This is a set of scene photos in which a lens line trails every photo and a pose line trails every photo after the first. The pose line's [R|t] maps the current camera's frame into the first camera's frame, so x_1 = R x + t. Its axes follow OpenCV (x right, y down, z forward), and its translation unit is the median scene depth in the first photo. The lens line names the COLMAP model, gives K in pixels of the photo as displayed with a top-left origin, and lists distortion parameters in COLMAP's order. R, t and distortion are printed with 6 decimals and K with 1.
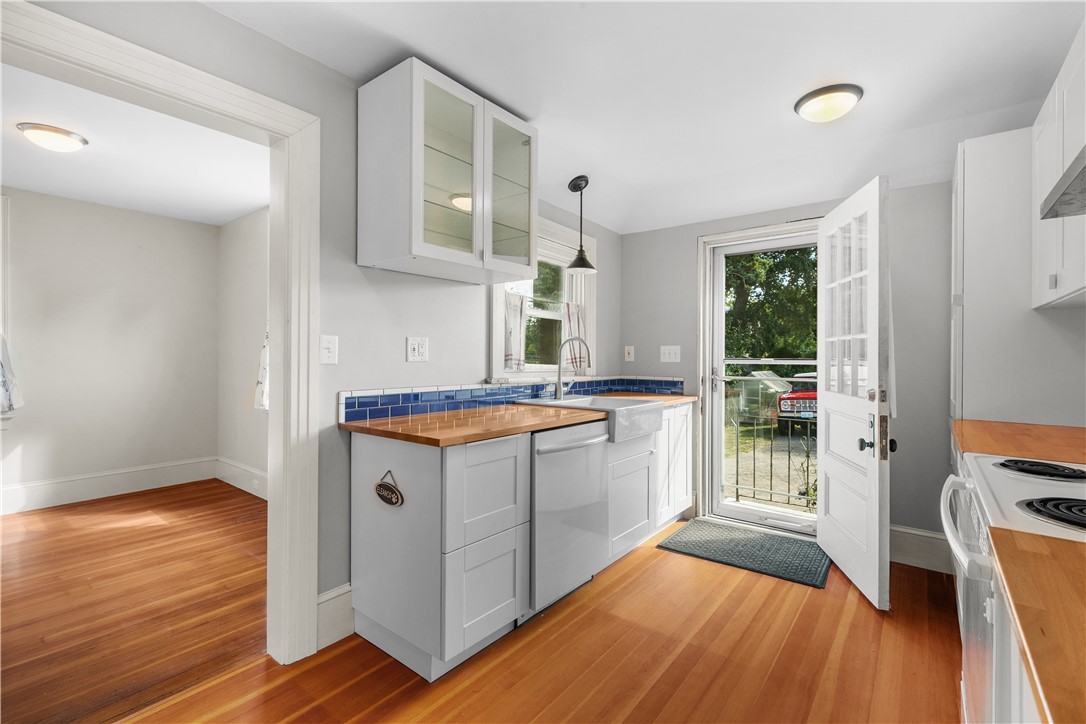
lens RADIAL K [[493.4, 0, 549.8], [0, 493.4, 353.8], [0, 0, 1]] dist [-0.000979, -0.000192]
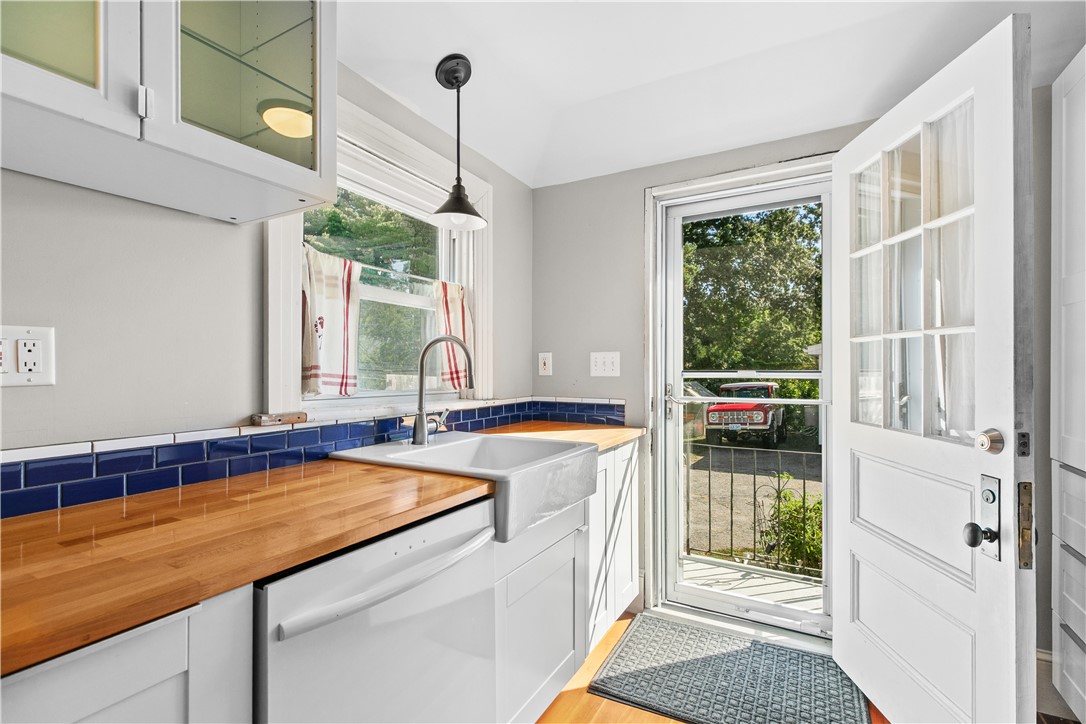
lens RADIAL K [[493.4, 0, 539.8], [0, 493.4, 368.2], [0, 0, 1]] dist [-0.000979, -0.000192]
pose [[0.991365, -0.005598, 0.131010, 0.080268], [0.004734, 0.999965, 0.006909, 0.000557], [-0.131044, -0.006229, 0.991357, 0.406890]]
